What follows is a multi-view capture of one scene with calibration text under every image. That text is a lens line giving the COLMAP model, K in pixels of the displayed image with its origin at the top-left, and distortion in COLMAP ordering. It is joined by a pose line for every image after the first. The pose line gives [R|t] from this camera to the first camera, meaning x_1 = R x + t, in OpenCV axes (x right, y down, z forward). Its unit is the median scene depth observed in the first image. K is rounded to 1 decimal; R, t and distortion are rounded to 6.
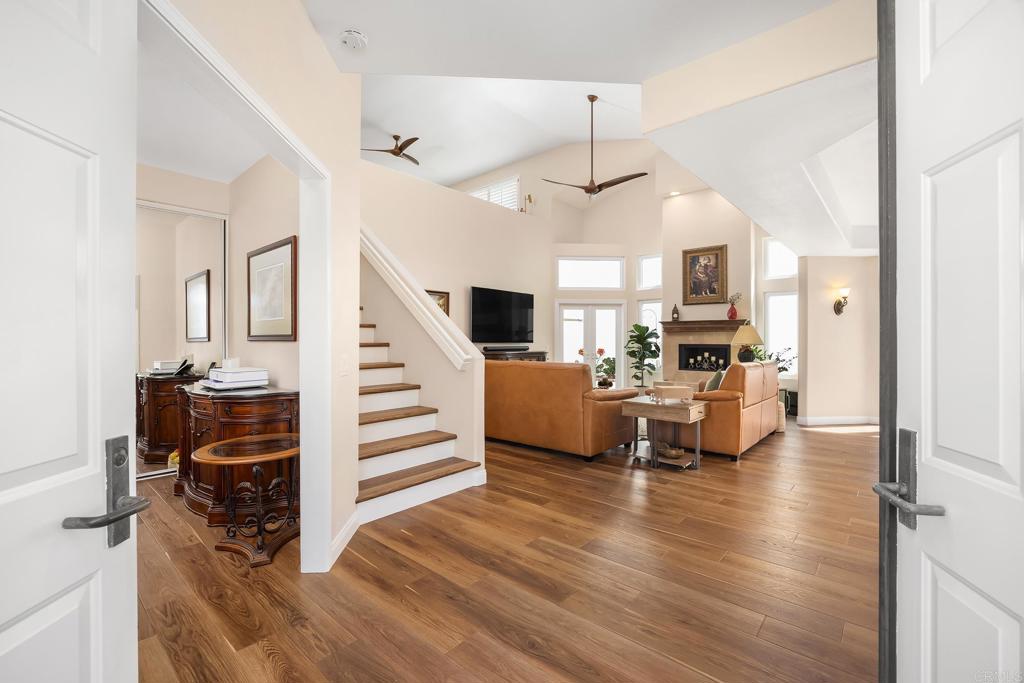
lens RADIAL K [[447.2, 0, 510.2], [0, 447.2, 340.9], [0, 0, 1]] dist [-0.015394, 0.000091]
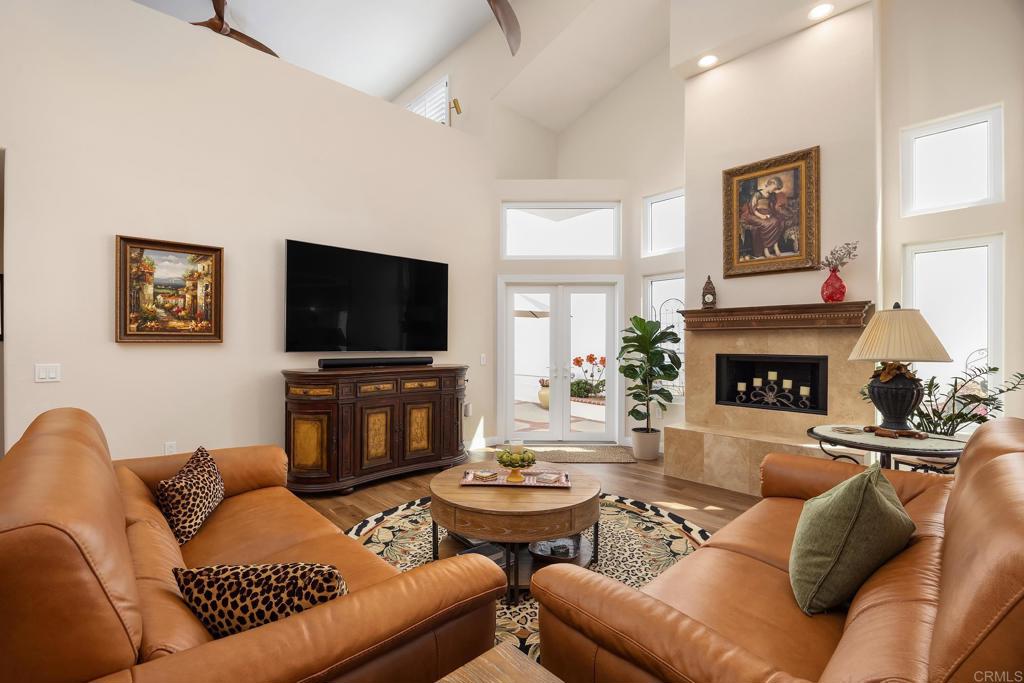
lens RADIAL K [[447.2, 0, 511.8], [0, 447.2, 344.2], [0, 0, 1]] dist [-0.015394, 0.000091]
pose [[0.996183, 0.001110, -0.087287, 0.185470], [-0.000949, 0.999998, 0.001884, -0.005176], [0.087289, -0.001794, 0.996181, 0.460864]]
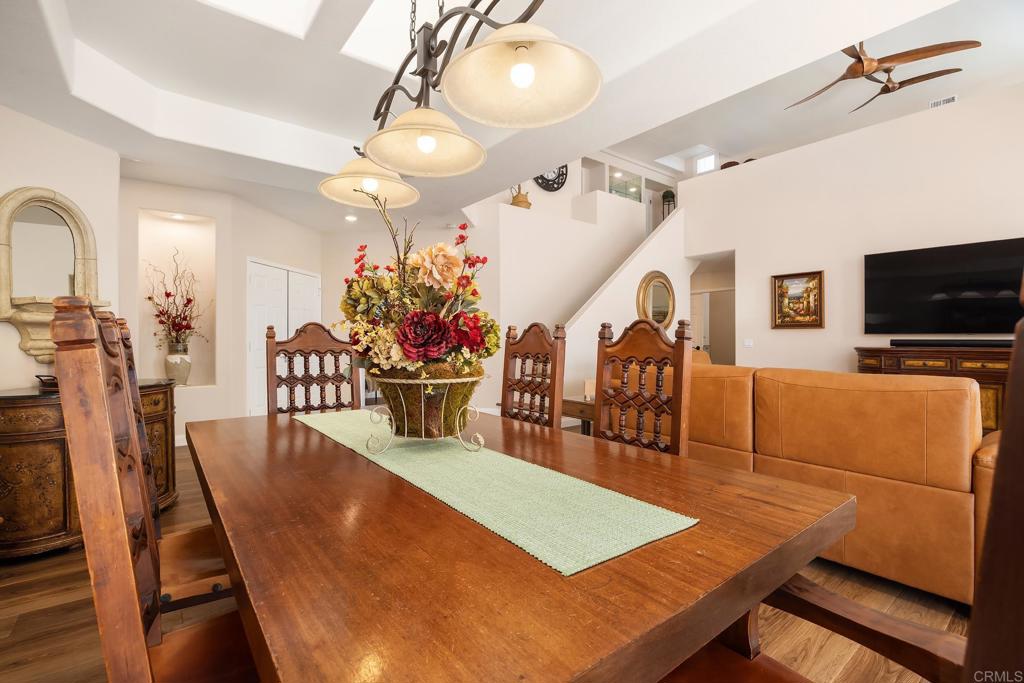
lens RADIAL K [[465.9, 0, 510.0], [0, 465.9, 340.9], [0, 0, 1]] dist [-0.000380, -0.000024]
pose [[-0.179030, 0.007368, -0.983816, 0.663151], [0.002864, 0.999972, 0.006967, 0.007253], [0.983839, -0.001571, -0.179046, 0.505142]]
